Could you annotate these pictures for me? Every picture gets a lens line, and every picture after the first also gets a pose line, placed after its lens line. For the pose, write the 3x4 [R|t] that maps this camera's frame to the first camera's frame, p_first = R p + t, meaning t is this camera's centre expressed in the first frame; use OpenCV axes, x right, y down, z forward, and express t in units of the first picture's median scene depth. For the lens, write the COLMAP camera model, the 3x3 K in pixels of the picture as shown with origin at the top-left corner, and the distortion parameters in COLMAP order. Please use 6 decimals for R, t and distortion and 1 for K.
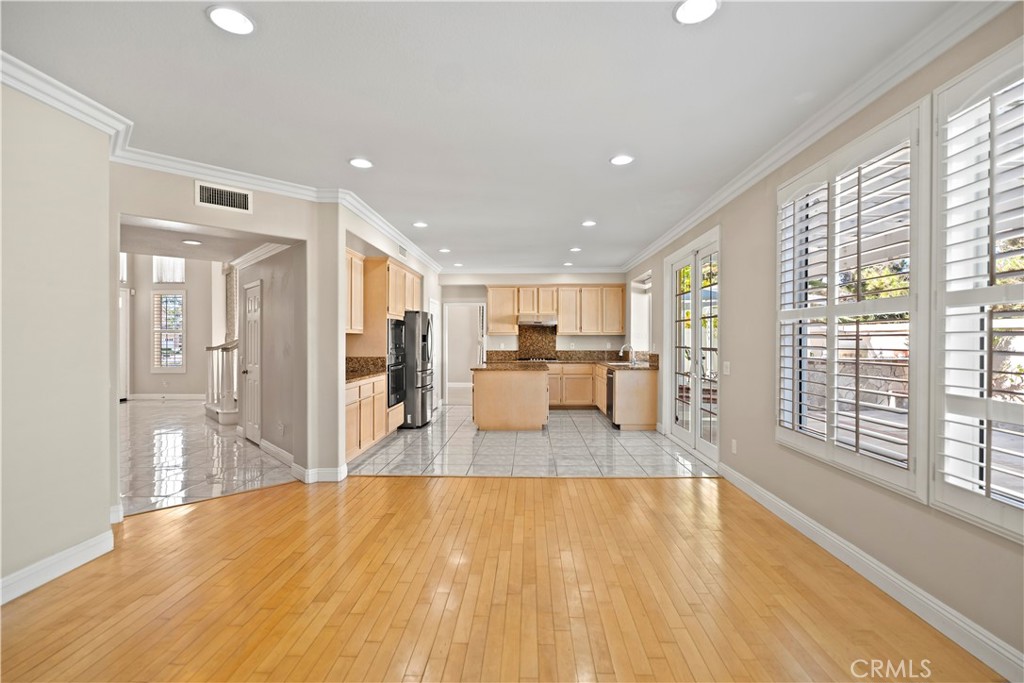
lens RADIAL K [[463.7, 0, 518.3], [0, 463.7, 343.4], [0, 0, 1]] dist [0.001423, 0.001715]
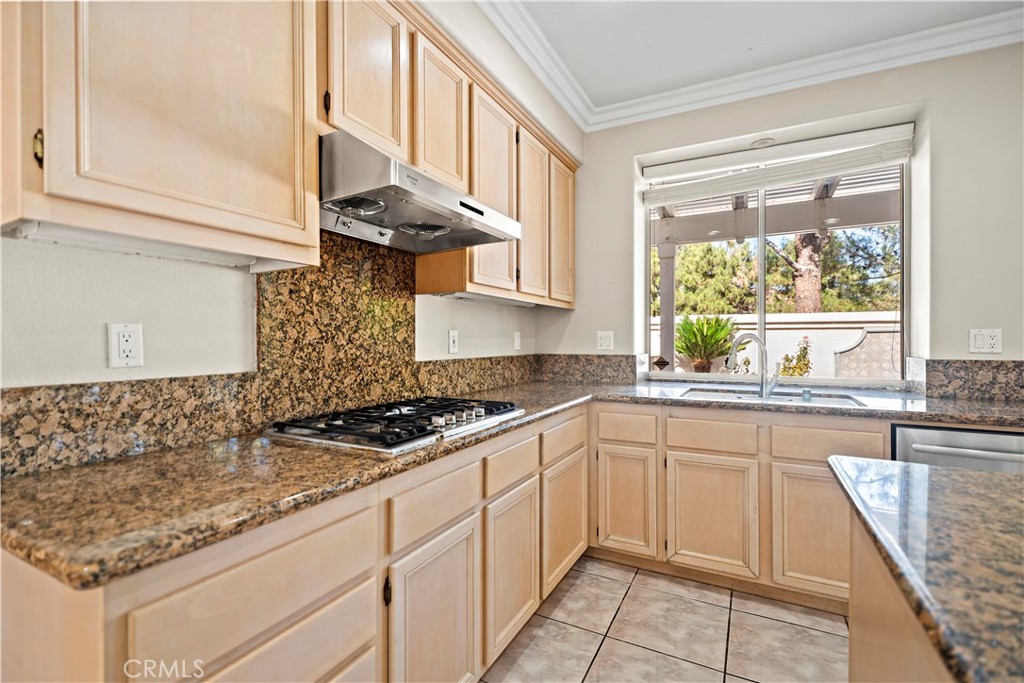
lens RADIAL K [[463.7, 0, 513.9], [0, 463.7, 340.7], [0, 0, 1]] dist [0.001423, 0.001715]
pose [[0.437104, -0.002882, 0.899406, -0.107223], [0.004996, 0.999987, 0.000777, 0.005055], [-0.899397, 0.004154, 0.437113, 0.881755]]
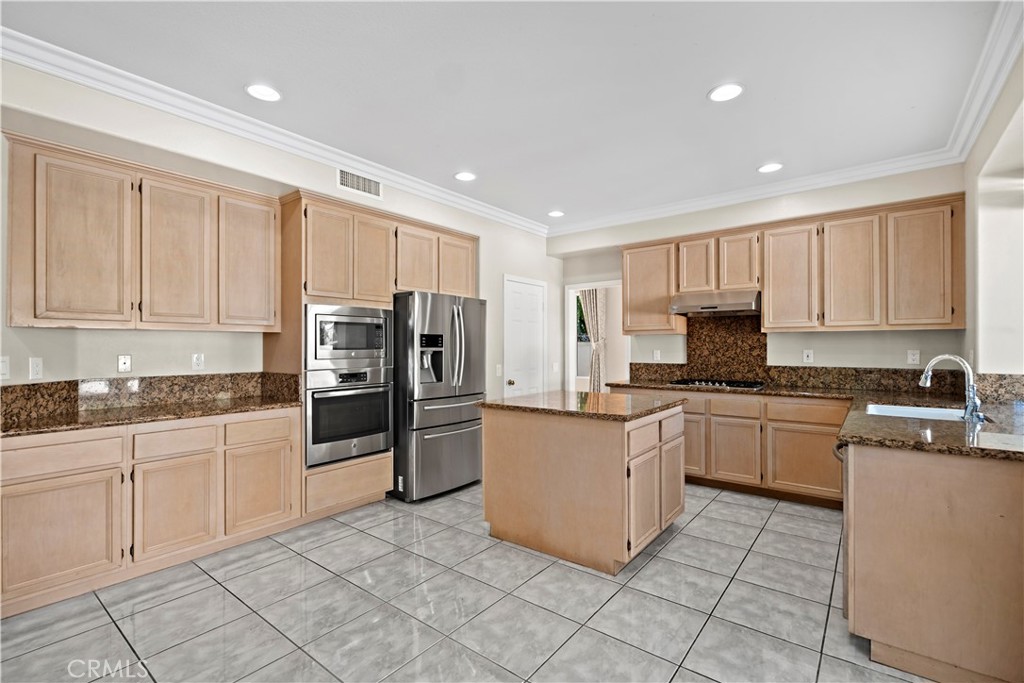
lens RADIAL K [[463.7, 0, 512.7], [0, 463.7, 343.6], [0, 0, 1]] dist [0.001423, 0.001715]
pose [[0.801133, -0.006255, -0.598453, 0.162102], [-0.001660, 0.999918, -0.012674, -0.000852], [0.598483, 0.011147, 0.801058, 0.475859]]
